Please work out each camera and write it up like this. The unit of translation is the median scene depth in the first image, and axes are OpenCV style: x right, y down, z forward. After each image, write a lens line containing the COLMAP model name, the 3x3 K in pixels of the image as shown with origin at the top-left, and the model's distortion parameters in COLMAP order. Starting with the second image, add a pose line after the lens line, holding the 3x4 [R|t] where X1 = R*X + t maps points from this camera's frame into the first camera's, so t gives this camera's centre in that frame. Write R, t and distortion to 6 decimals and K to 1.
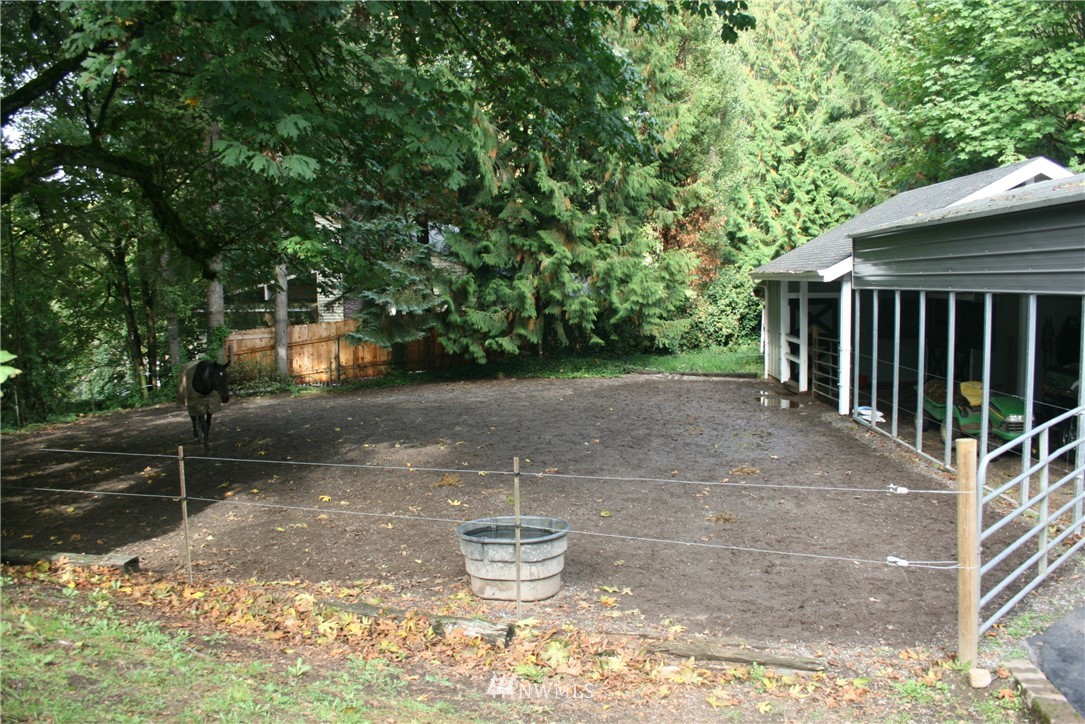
lens RADIAL K [[908.0, 0, 541.9], [0, 908.0, 365.8], [0, 0, 1]] dist [-0.148608, 0.121259]
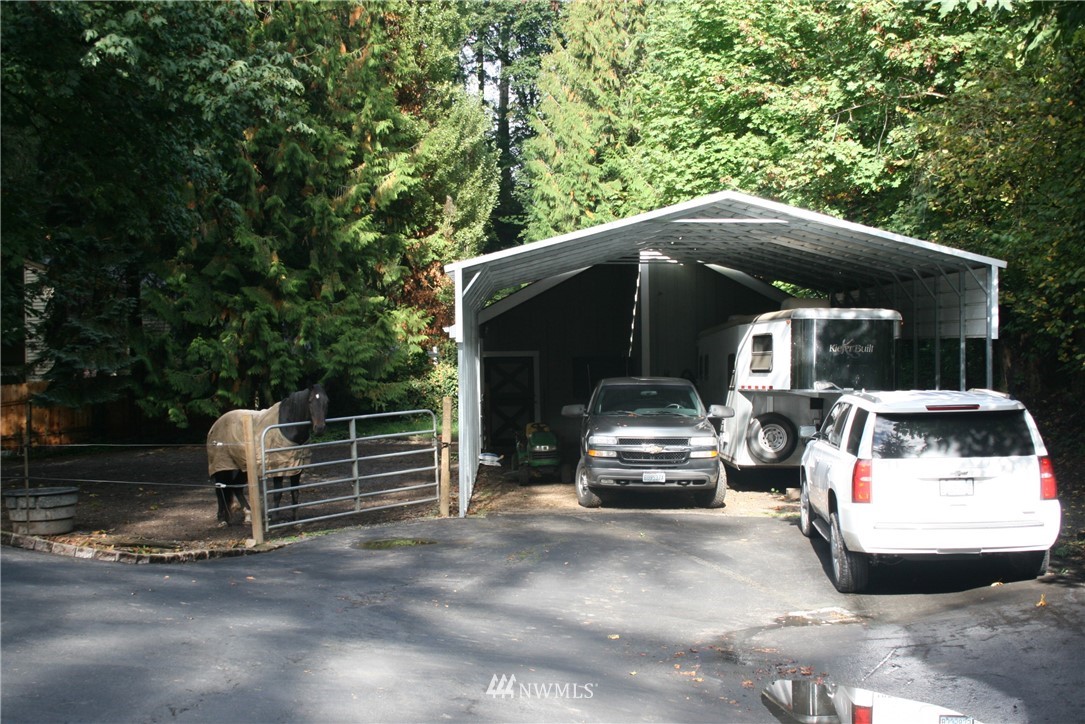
lens RADIAL K [[1365.8, 0, 542.6], [0, 1365.8, 359.6], [0, 0, 1]] dist [-0.036161, 0.000000]
pose [[0.997336, 0.003948, 0.072843, 0.220291], [0.002350, 0.996278, -0.086169, 0.053868], [-0.072912, 0.086111, 0.993614, -0.467195]]
